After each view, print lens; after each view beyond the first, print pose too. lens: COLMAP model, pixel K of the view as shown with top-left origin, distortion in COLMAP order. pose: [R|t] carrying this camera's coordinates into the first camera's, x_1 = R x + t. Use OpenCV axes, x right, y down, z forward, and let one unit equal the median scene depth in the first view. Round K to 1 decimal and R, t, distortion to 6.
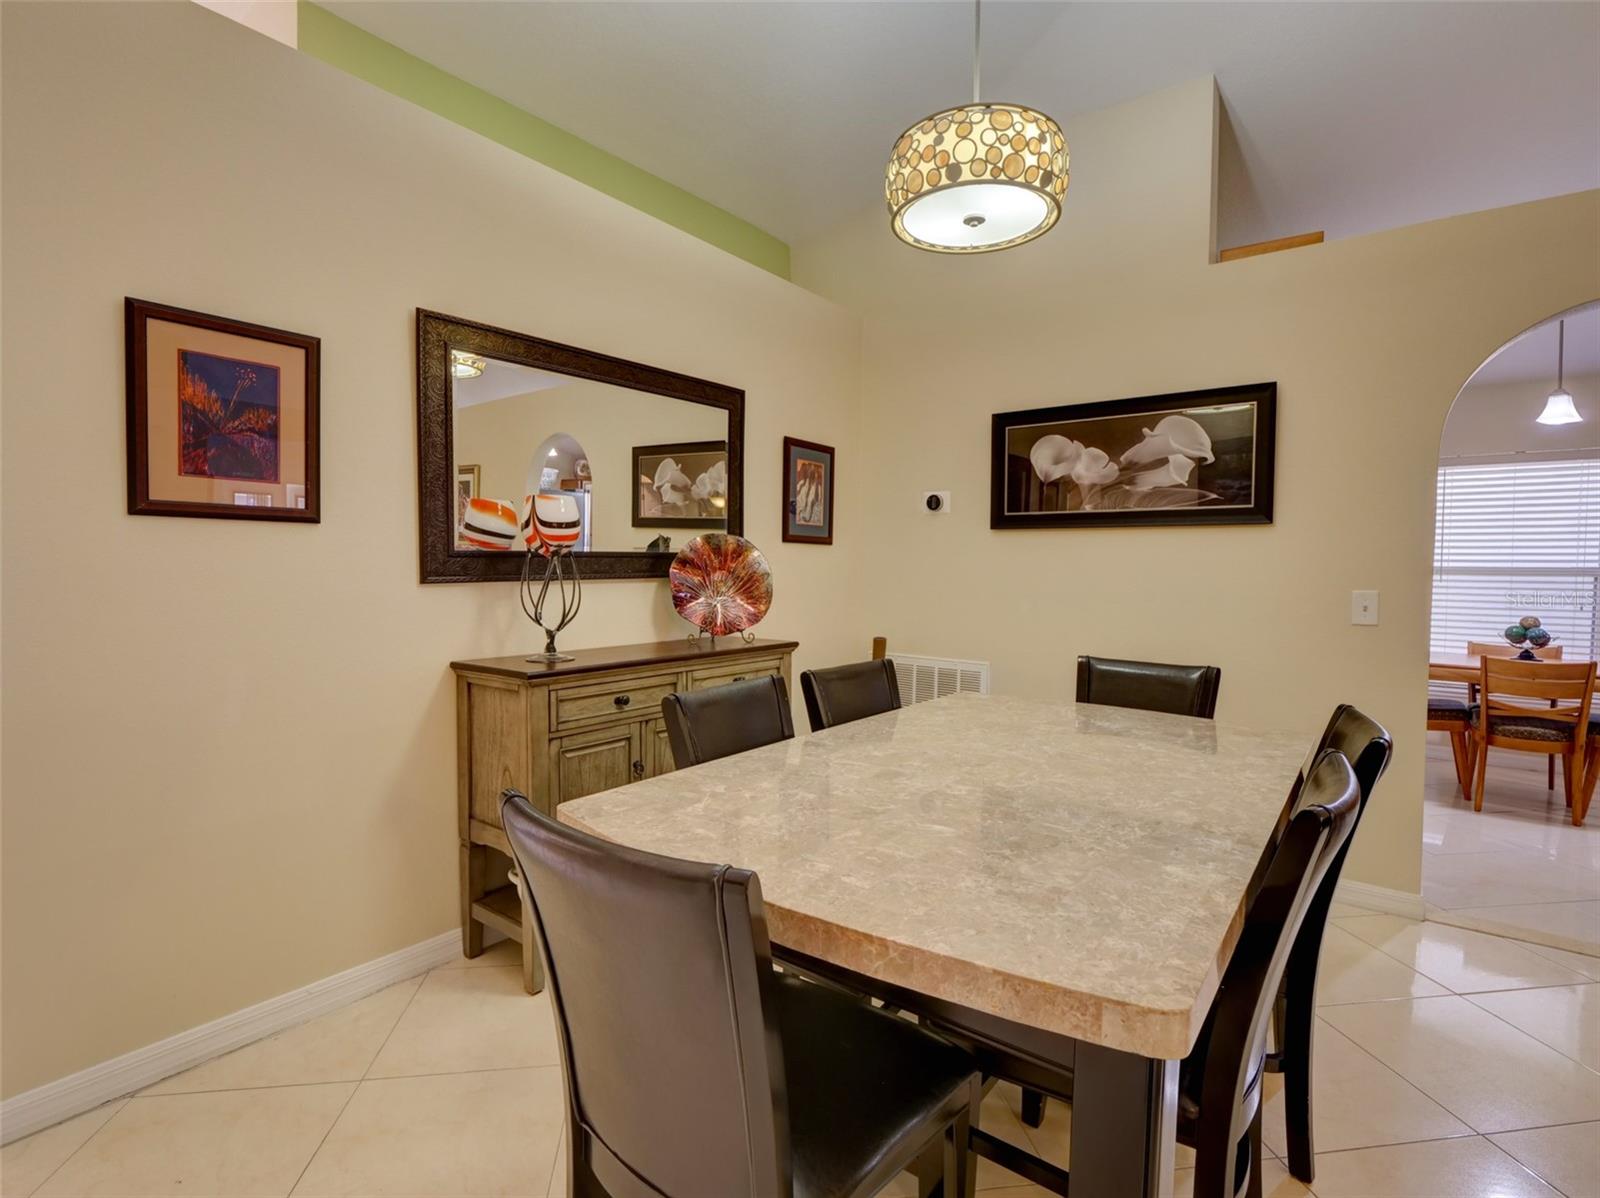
lens RADIAL K [[791.2, 0, 790.8], [0, 791.2, 599.9], [0, 0, 1]] dist [-0.015400, 0.002180]
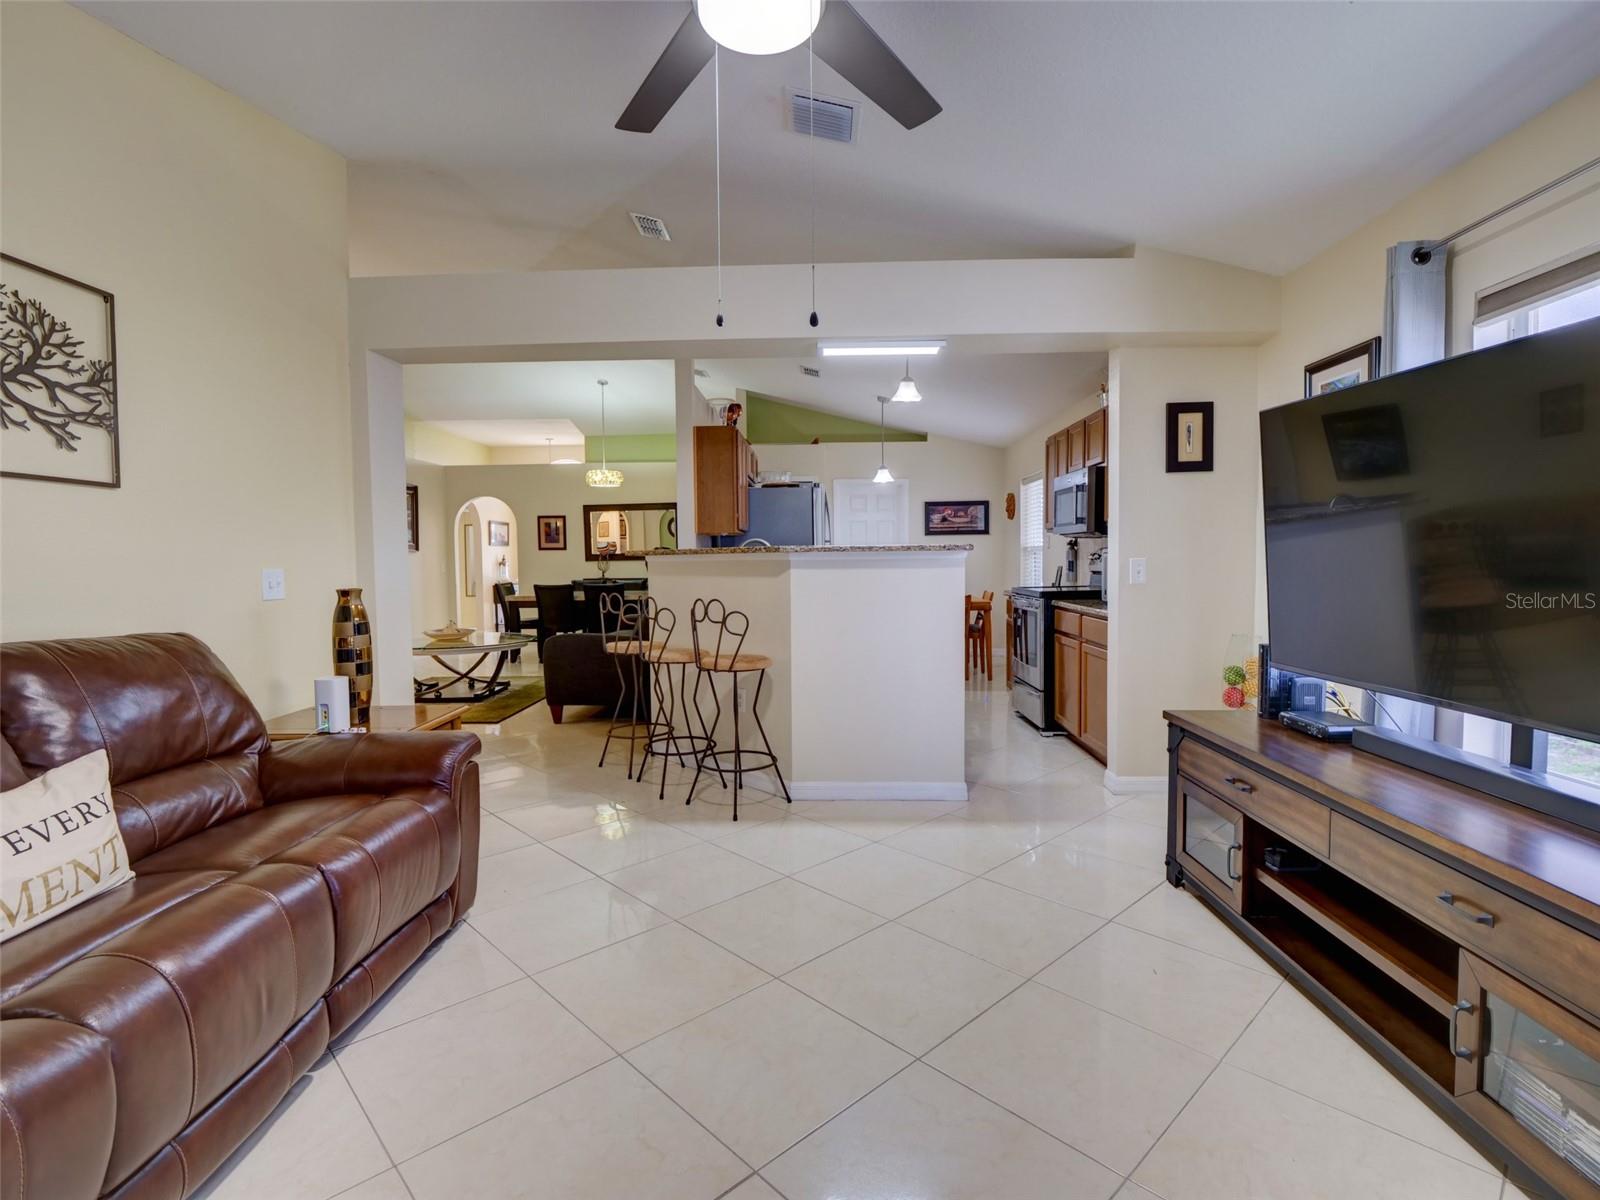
lens RADIAL K [[791.2, 0, 808.3], [0, 791.2, 598.8], [0, 0, 1]] dist [-0.015400, 0.002180]
pose [[0.586681, 0.023811, -0.809468, 3.392585], [-0.017429, 0.999707, 0.016776, 0.083330], [0.809631, 0.004266, 0.586924, -0.586044]]
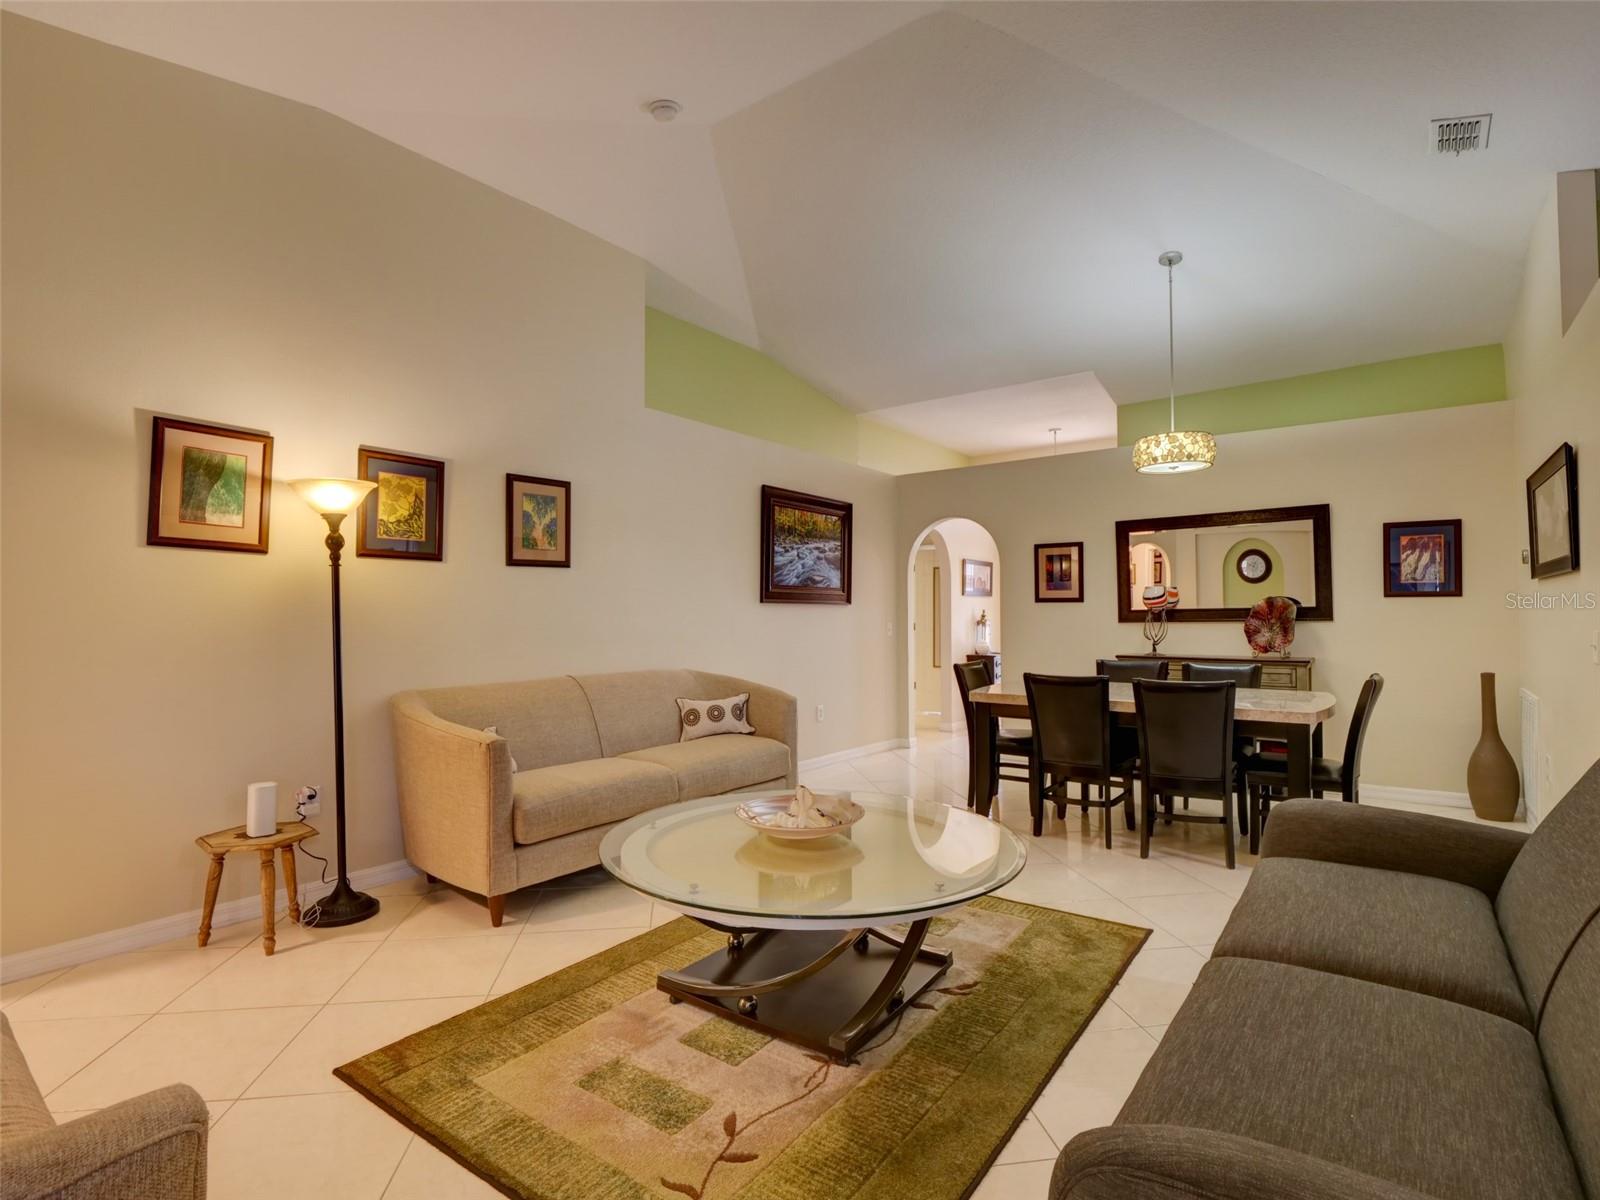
lens RADIAL K [[791.2, 0, 802.4], [0, 791.2, 599.1], [0, 0, 1]] dist [-0.015400, 0.002180]
pose [[0.012740, -0.031735, -0.999415, 1.744384], [-0.039165, 0.998713, -0.032212, 0.022282], [0.999152, 0.039552, 0.011481, -0.082391]]
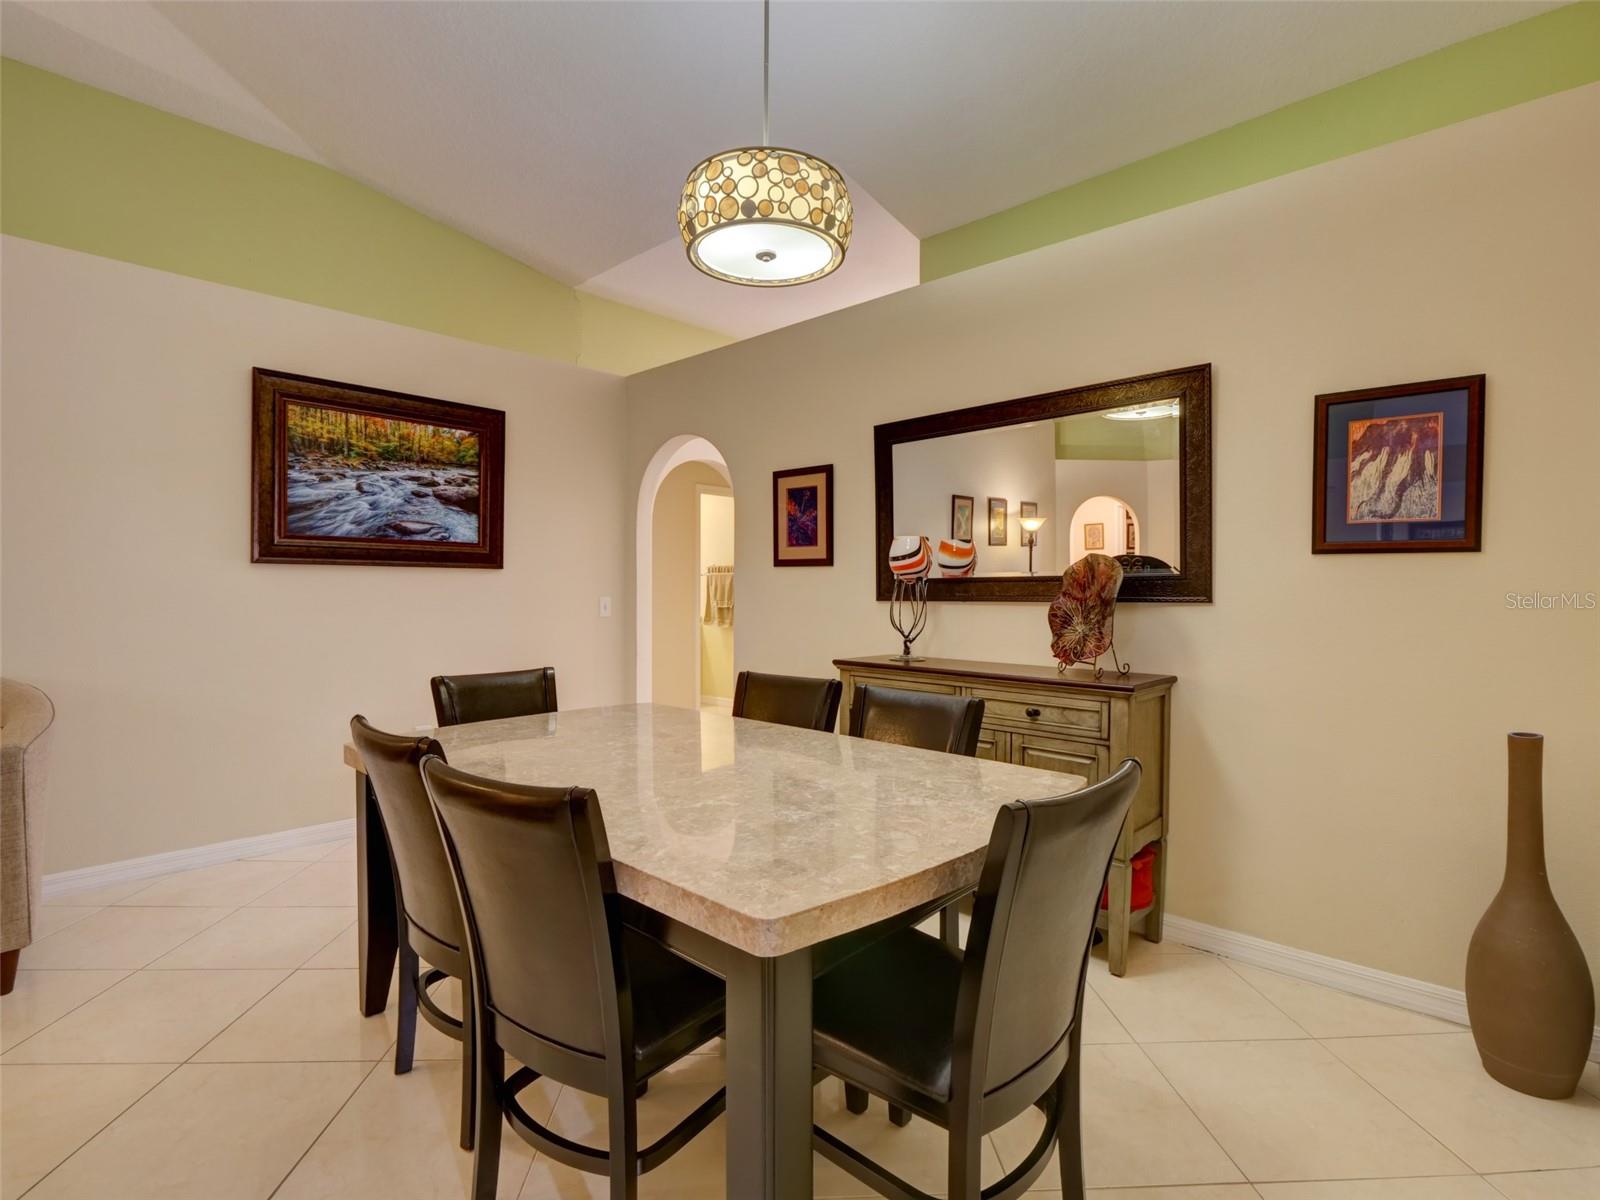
lens RADIAL K [[791.2, 0, 797.2], [0, 791.2, 596.7], [0, 0, 1]] dist [-0.015400, 0.002180]
pose [[-0.090966, 0.001262, -0.995853, 0.871814], [-0.047810, 0.998841, 0.005633, -0.023582], [0.994706, 0.048124, -0.090801, 0.783586]]
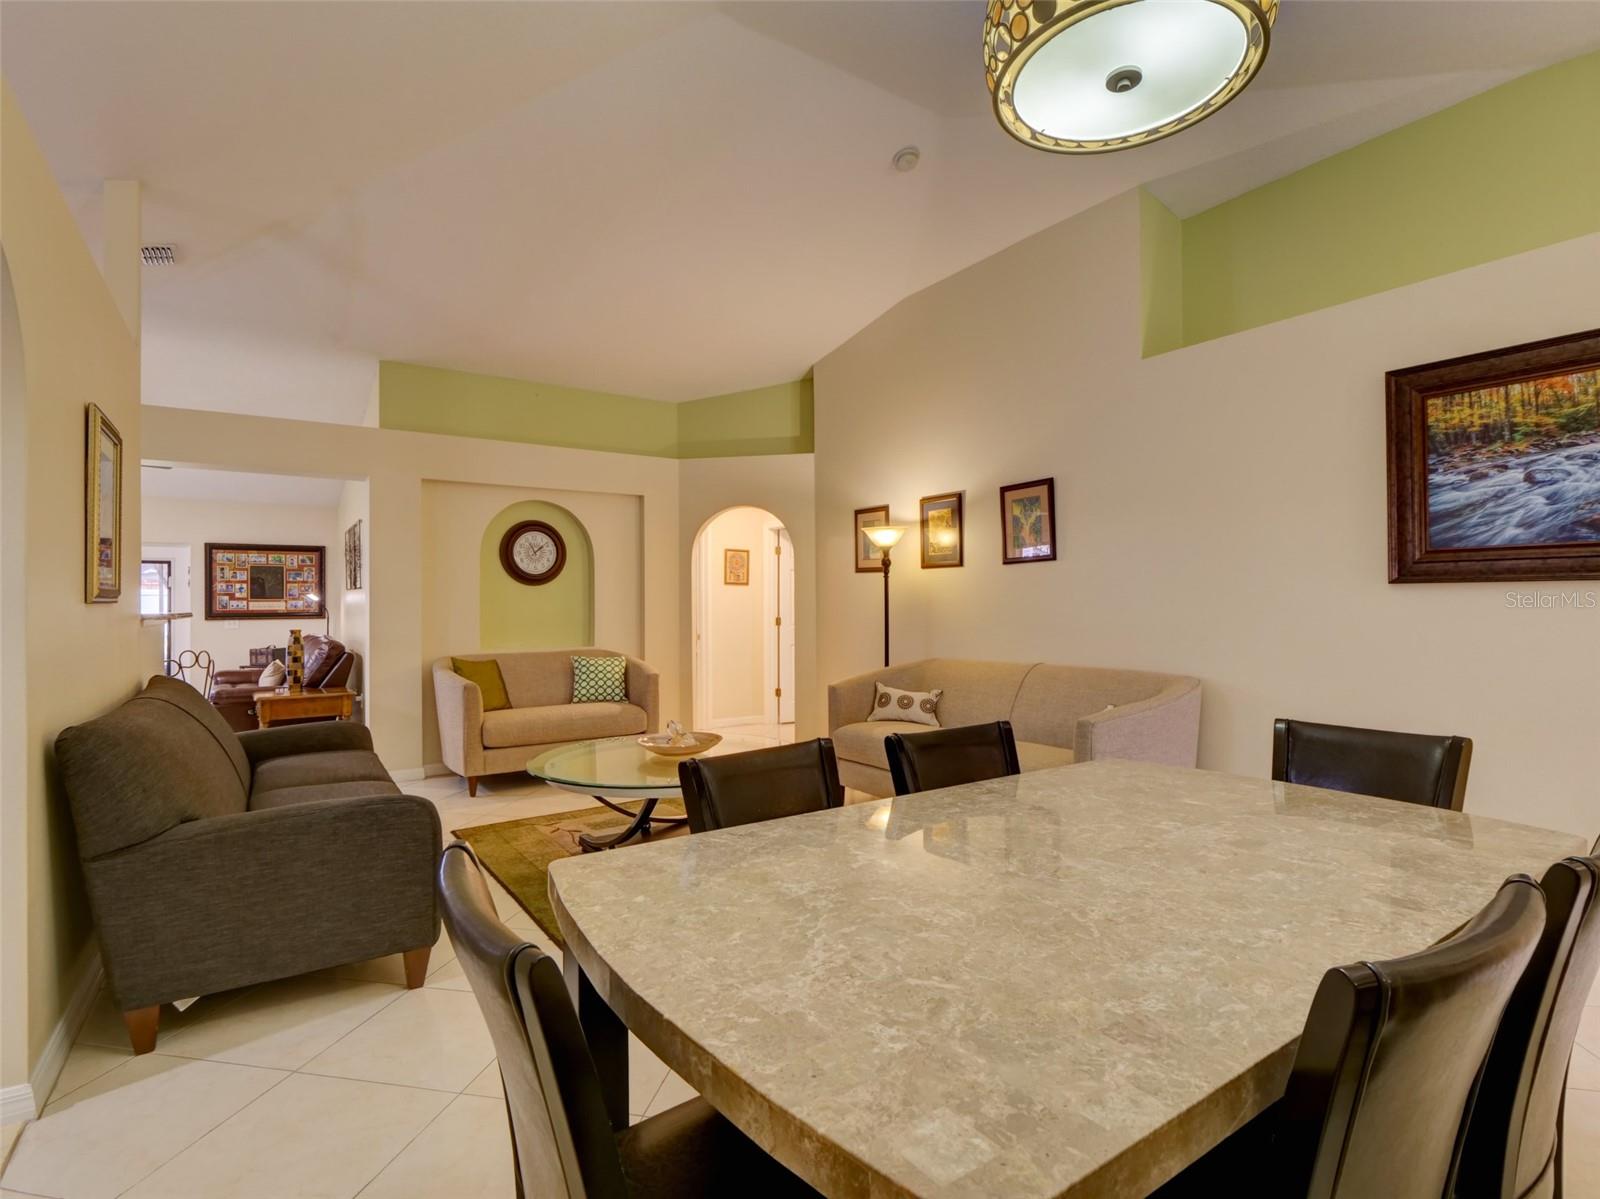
lens RADIAL K [[791.2, 0, 793.2], [0, 791.2, 610.7], [0, 0, 1]] dist [-0.015400, 0.002180]
pose [[-0.948318, -0.007484, 0.317235, 0.194212], [0.009034, 0.998680, 0.050567, -0.054244], [-0.317194, 0.050820, -0.946998, 1.165893]]
